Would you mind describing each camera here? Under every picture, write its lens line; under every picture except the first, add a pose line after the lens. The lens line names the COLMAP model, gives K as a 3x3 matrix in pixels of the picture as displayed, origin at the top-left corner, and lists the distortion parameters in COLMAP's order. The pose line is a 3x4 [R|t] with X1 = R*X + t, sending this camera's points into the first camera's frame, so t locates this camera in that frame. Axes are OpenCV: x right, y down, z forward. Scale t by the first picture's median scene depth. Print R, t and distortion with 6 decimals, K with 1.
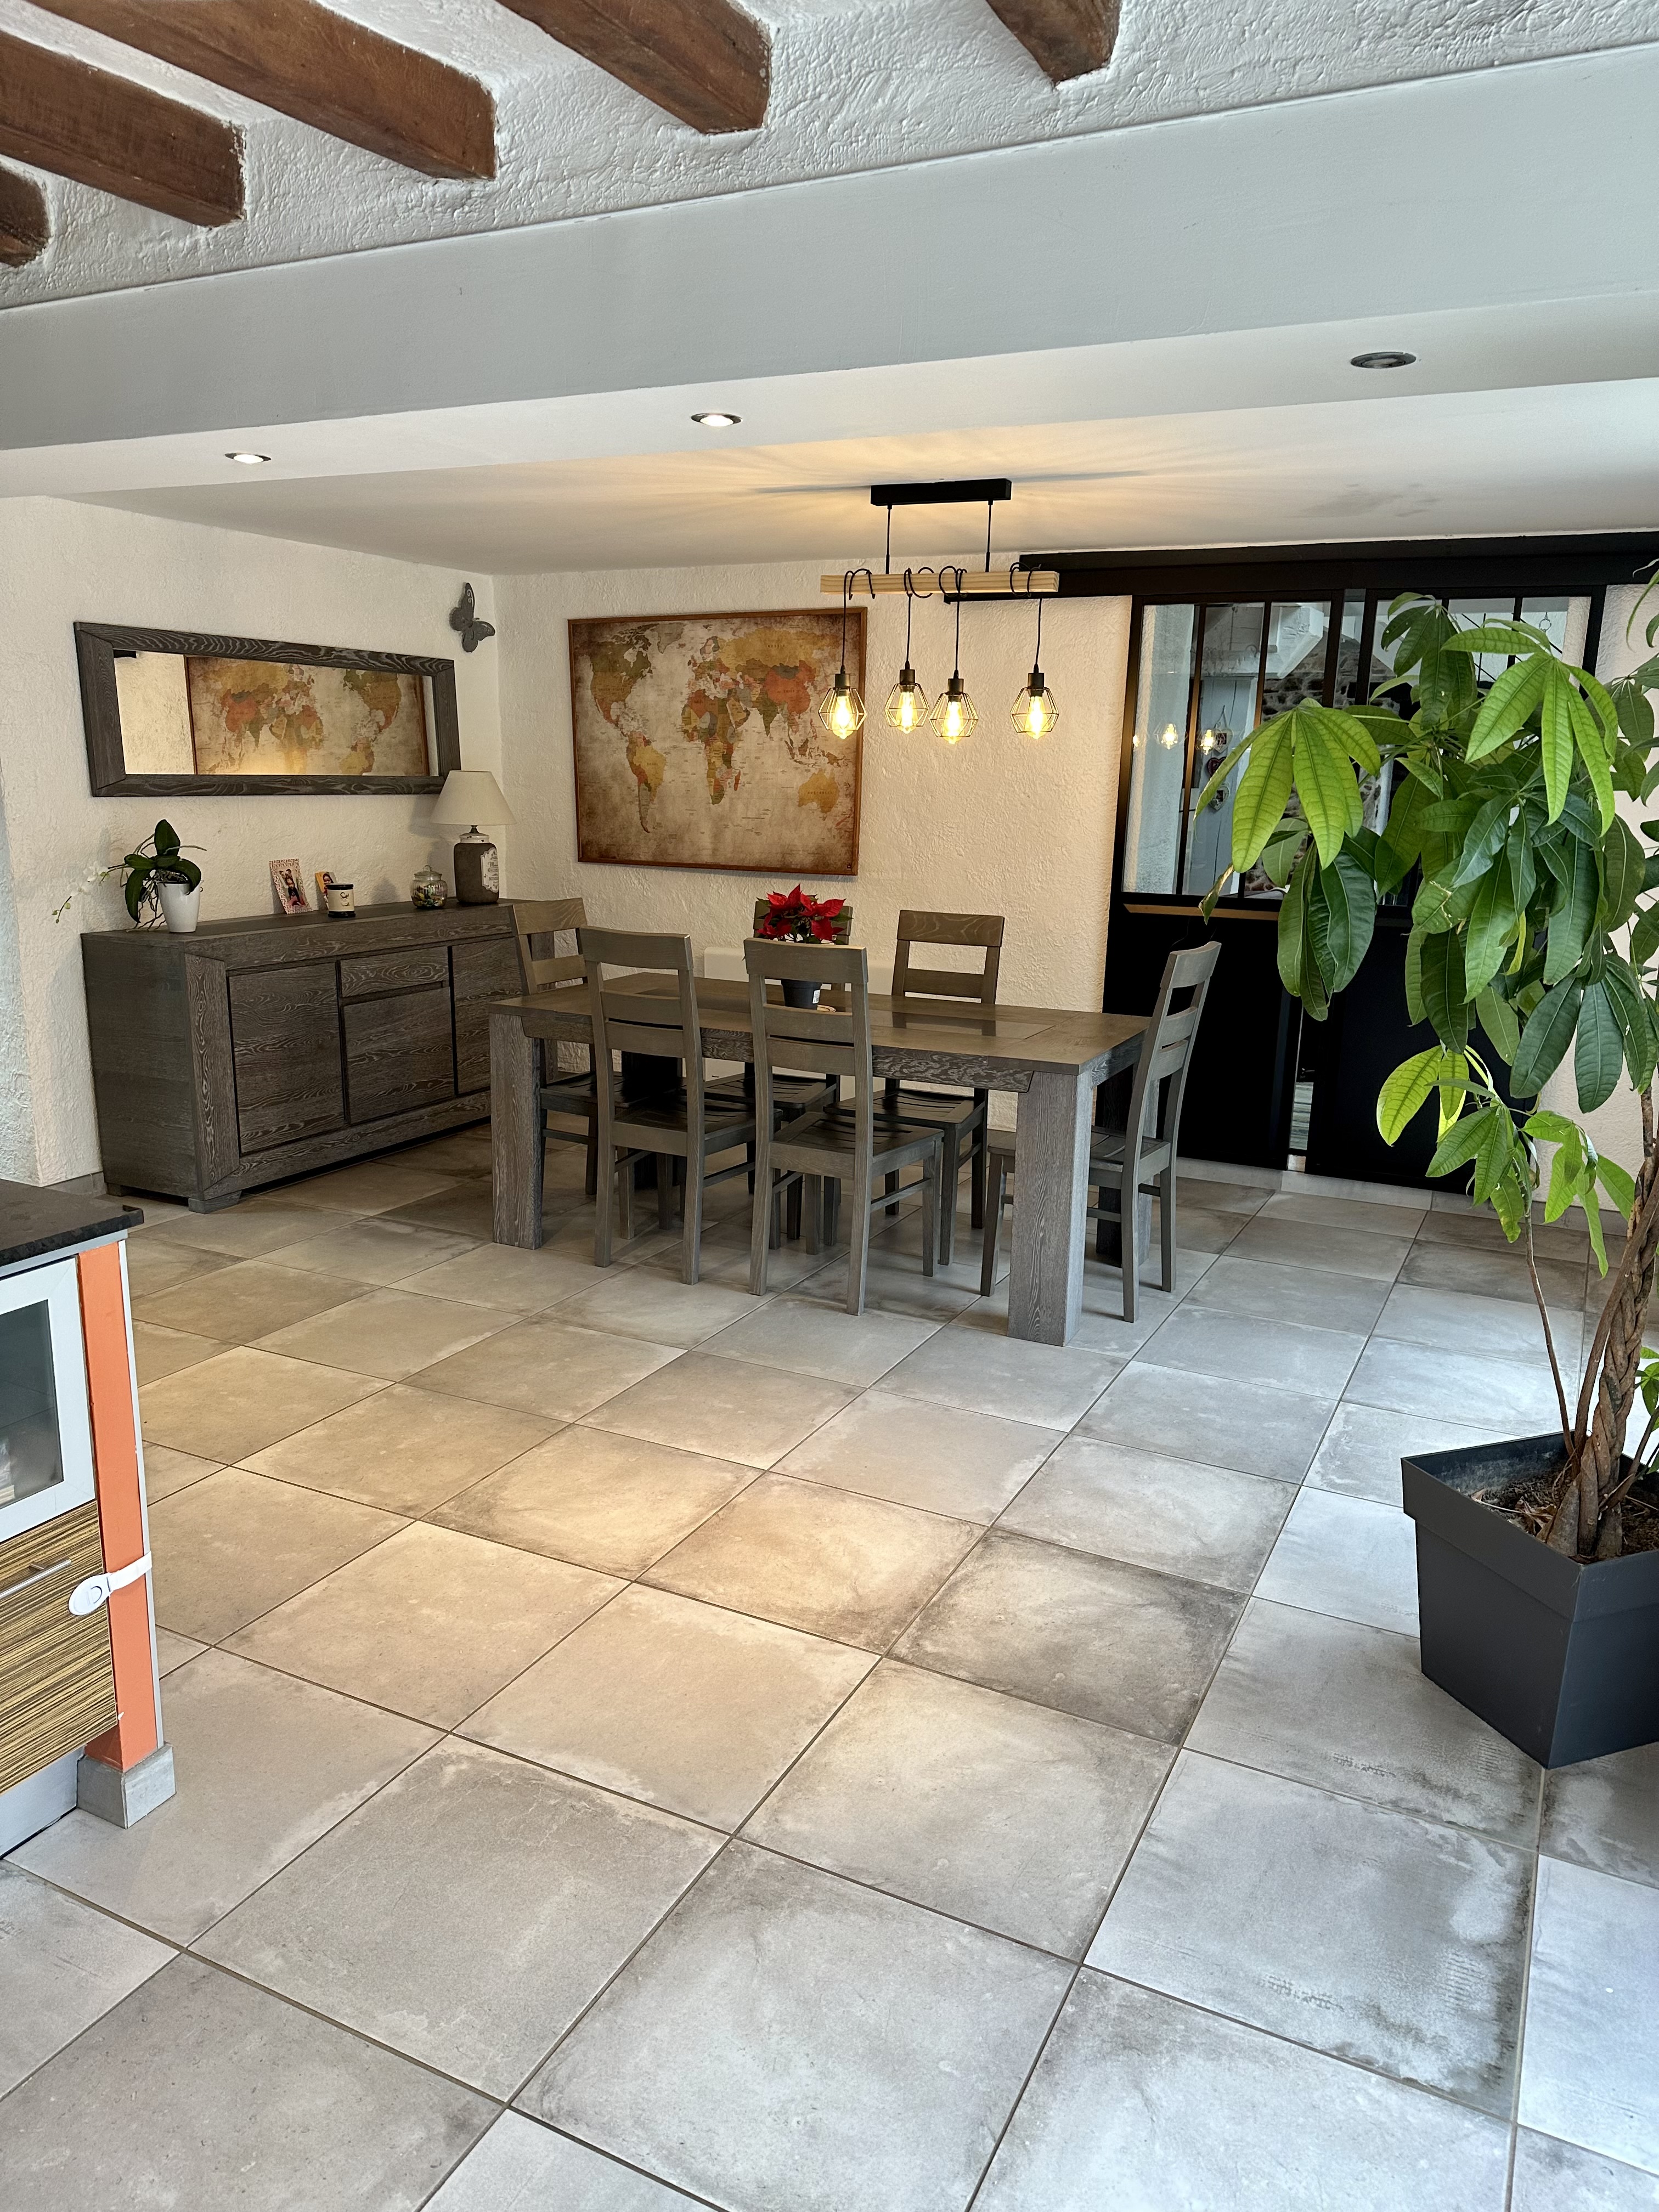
lens RADIAL K [[1560.2, 0, 827.0], [0, 1560.2, 1108.5], [0, 0, 1]] dist [-0.001771, -0.001290]
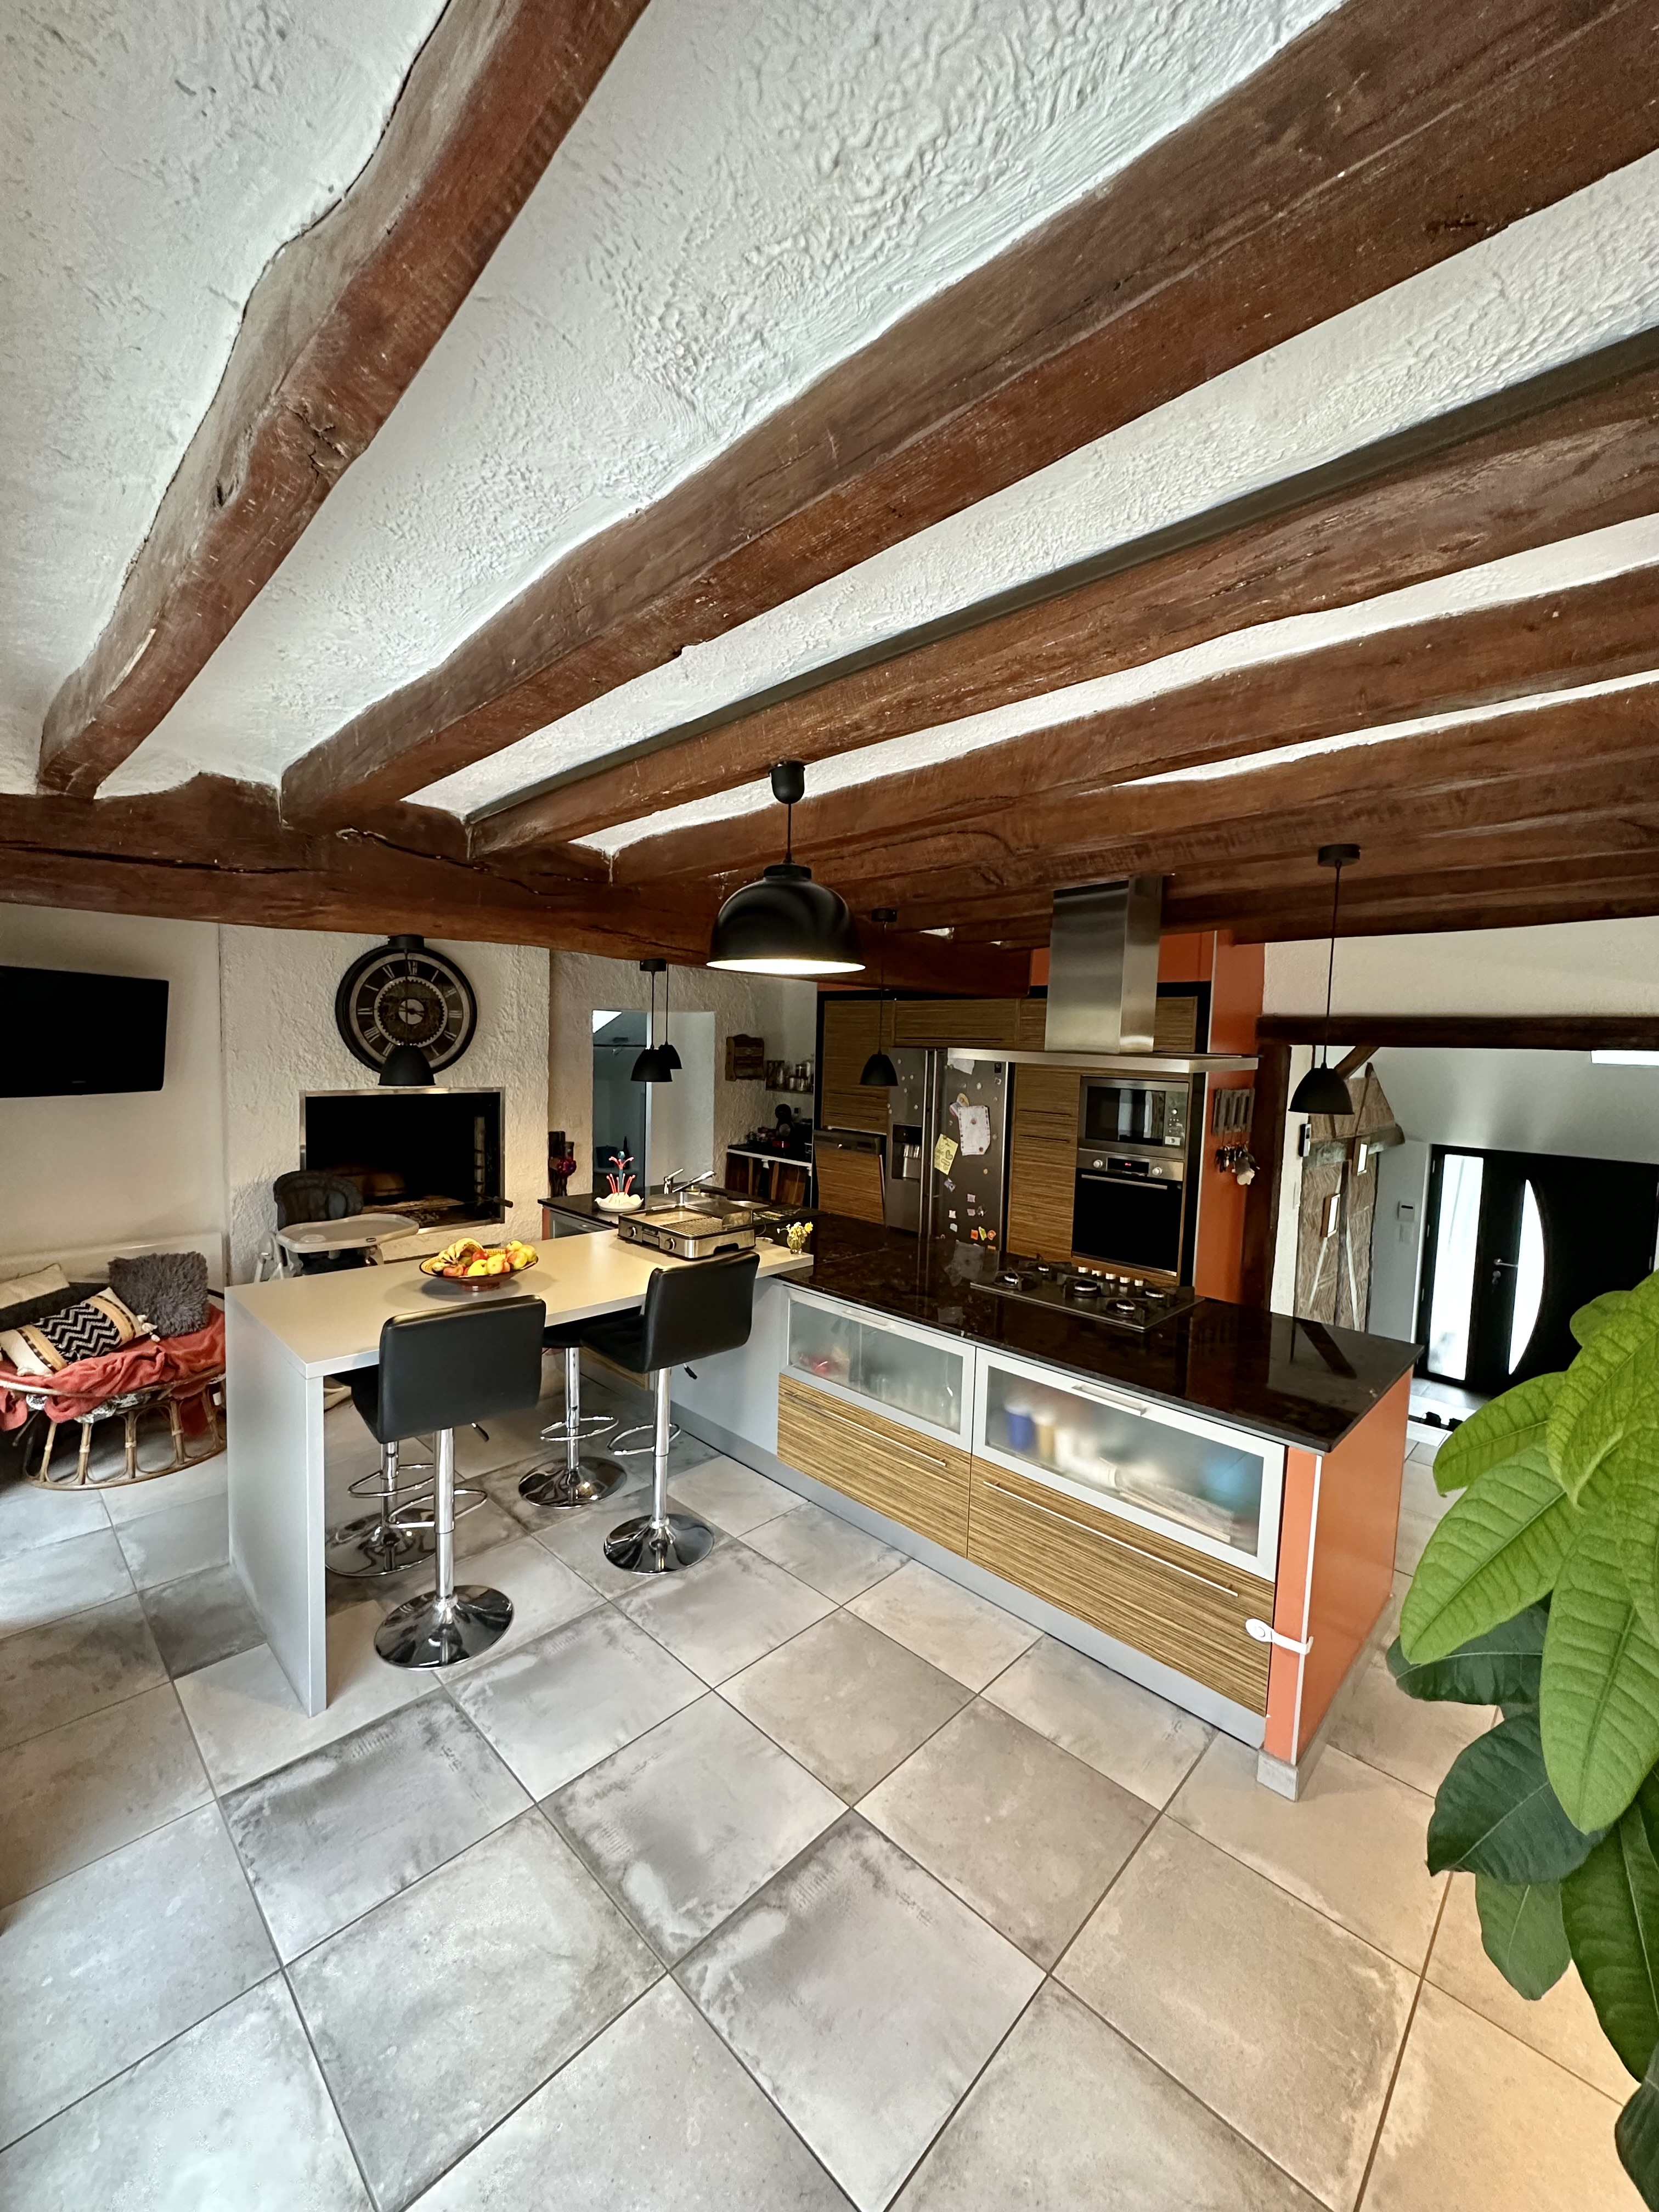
lens RADIAL K [[887.4, 0, 825.1], [0, 887.4, 1108.8], [0, 0, 1]] dist [-0.000606, 0.000378]
pose [[-0.305787, 0.044068, -0.951079, 0.632431], [-0.240446, 0.962974, 0.121926, -0.273013], [0.921238, 0.265967, -0.283869, 0.685962]]
